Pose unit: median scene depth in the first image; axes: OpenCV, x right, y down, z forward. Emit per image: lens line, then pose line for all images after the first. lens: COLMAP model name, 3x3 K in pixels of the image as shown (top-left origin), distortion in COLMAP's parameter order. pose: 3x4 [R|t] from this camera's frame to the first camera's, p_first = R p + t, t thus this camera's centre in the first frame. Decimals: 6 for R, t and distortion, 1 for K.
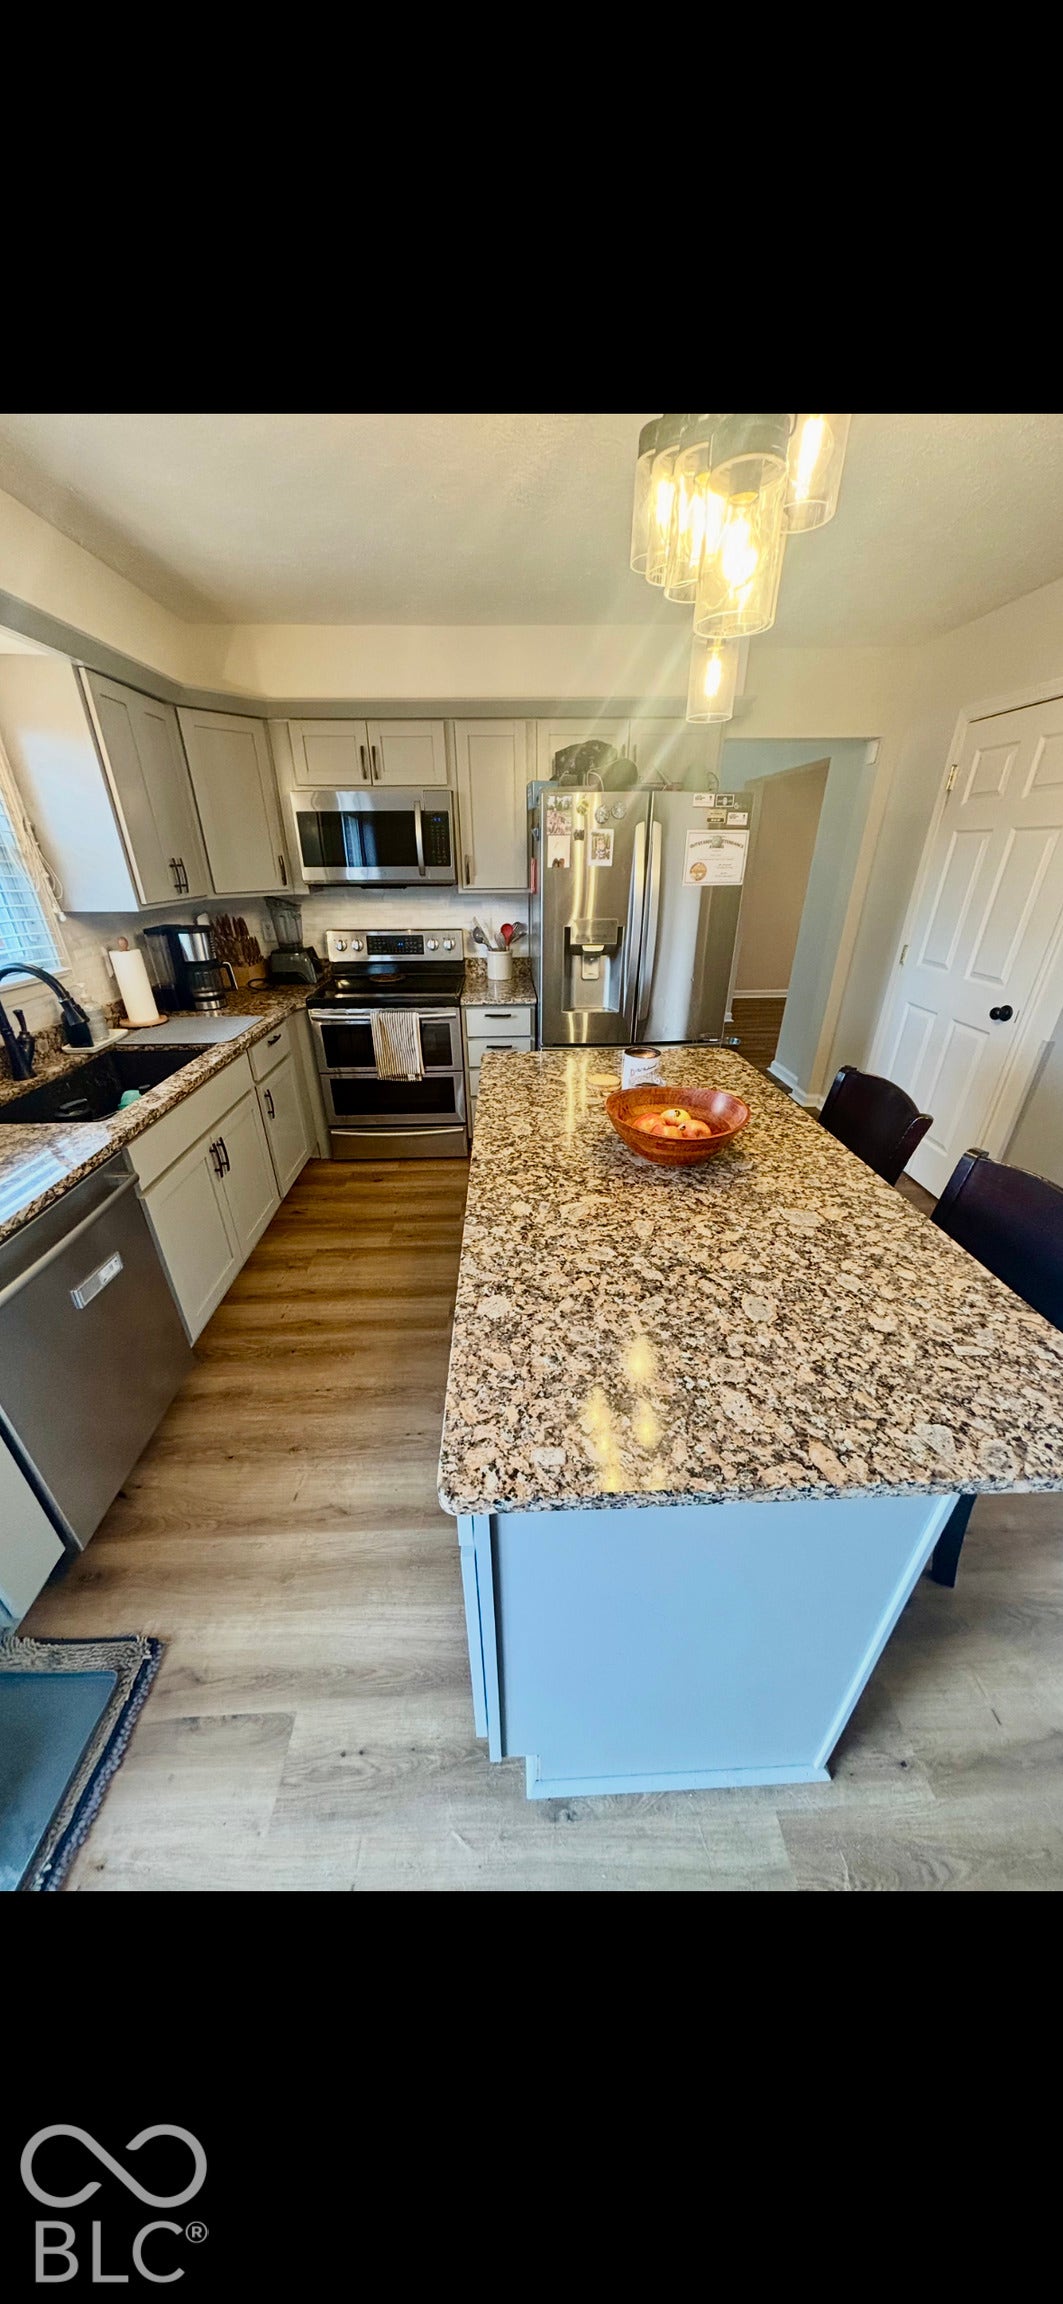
lens RADIAL K [[674.3, 0, 525.8], [0, 674.3, 1215.8], [0, 0, 1]] dist [-0.016842, -0.000002]
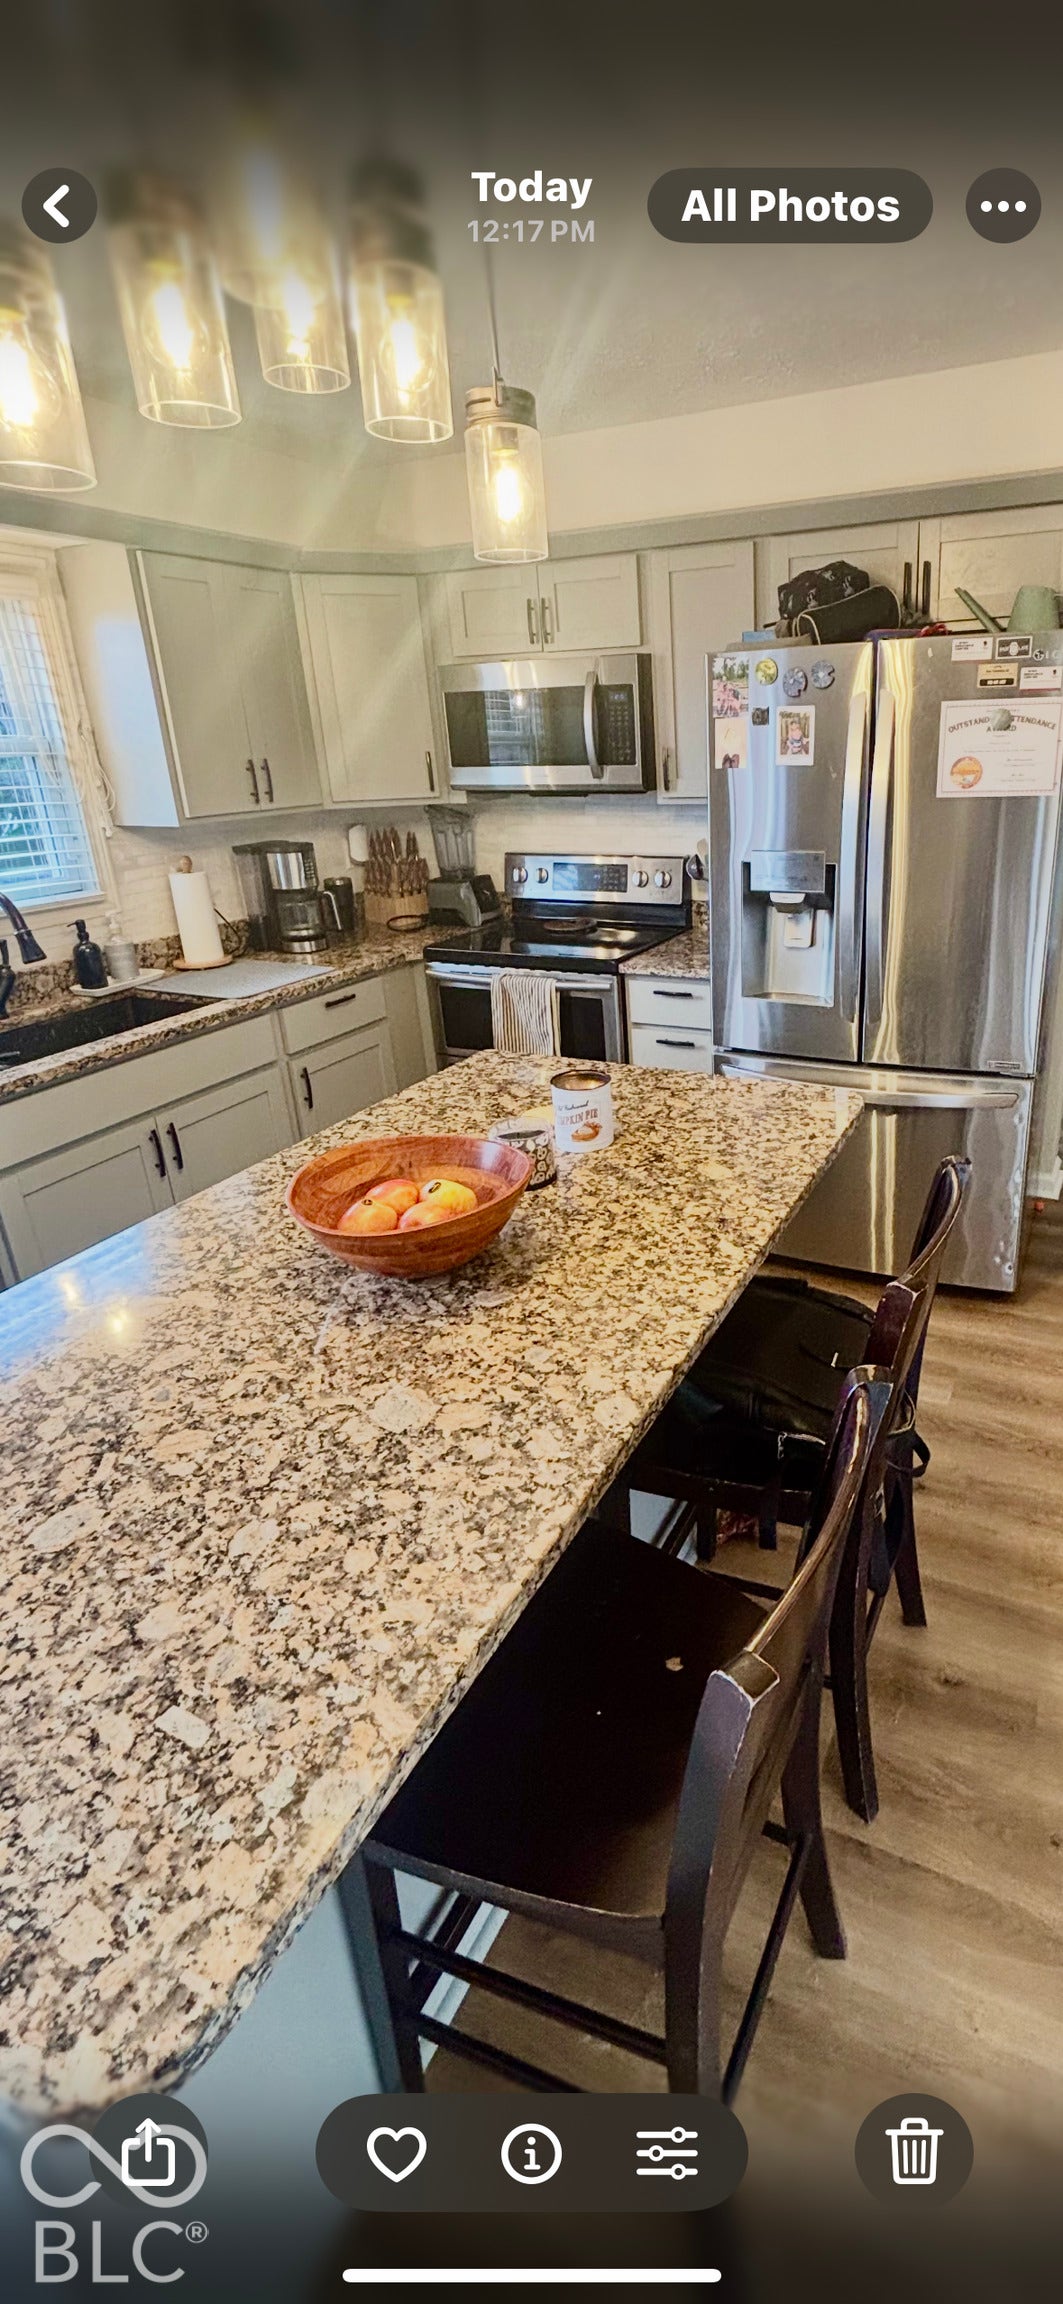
lens RADIAL K [[1088.4, 0, 531.5], [0, 1088.4, 1152.0], [0, 0, 1]] dist [-0.021592, -0.000140]
pose [[0.875679, 0.149887, -0.459042, 0.451824], [-0.204568, 0.976239, -0.071475, -0.082359], [0.437422, 0.156494, 0.885535, 0.120408]]
